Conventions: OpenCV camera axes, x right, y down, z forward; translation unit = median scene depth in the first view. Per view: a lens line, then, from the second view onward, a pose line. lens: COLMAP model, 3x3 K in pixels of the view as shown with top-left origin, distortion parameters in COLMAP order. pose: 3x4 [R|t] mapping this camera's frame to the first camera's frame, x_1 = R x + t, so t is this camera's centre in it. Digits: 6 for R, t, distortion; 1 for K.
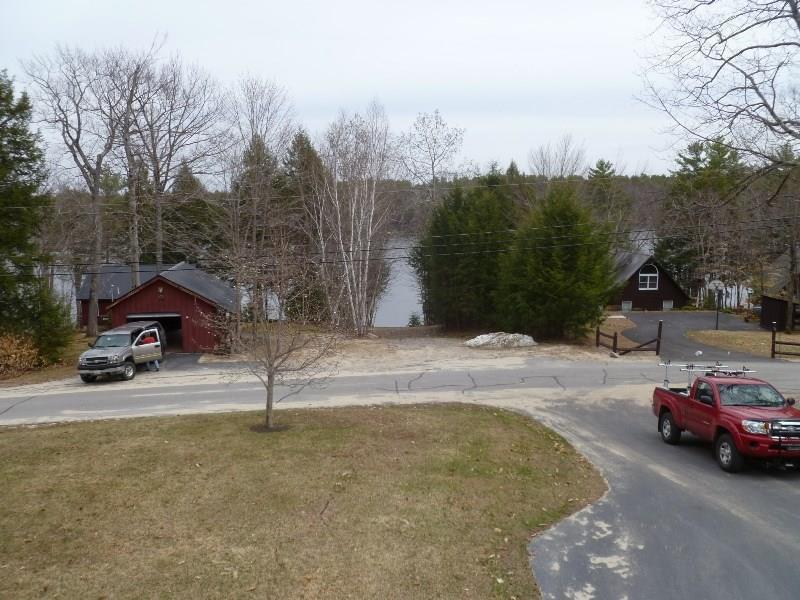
lens RADIAL K [[660.9, 0, 396.3], [0, 660.9, 296.2], [0, 0, 1]] dist [-0.014131, -0.003560]
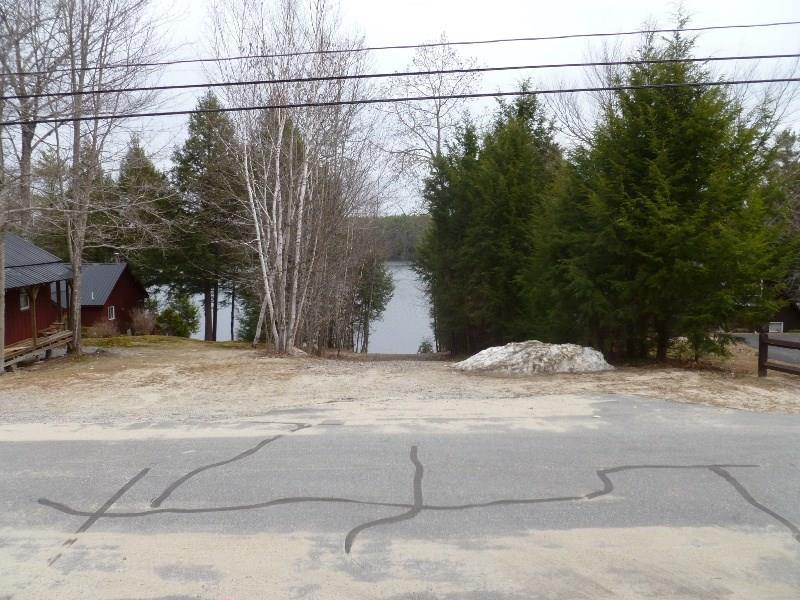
lens RADIAL K [[660.9, 0, 405.1], [0, 660.9, 304.9], [0, 0, 1]] dist [-0.014131, -0.003560]
pose [[0.998894, 0.013434, -0.045064, 0.092039], [-0.015542, 0.998786, -0.046744, 0.052854], [0.044382, 0.047393, 0.997890, 0.547471]]
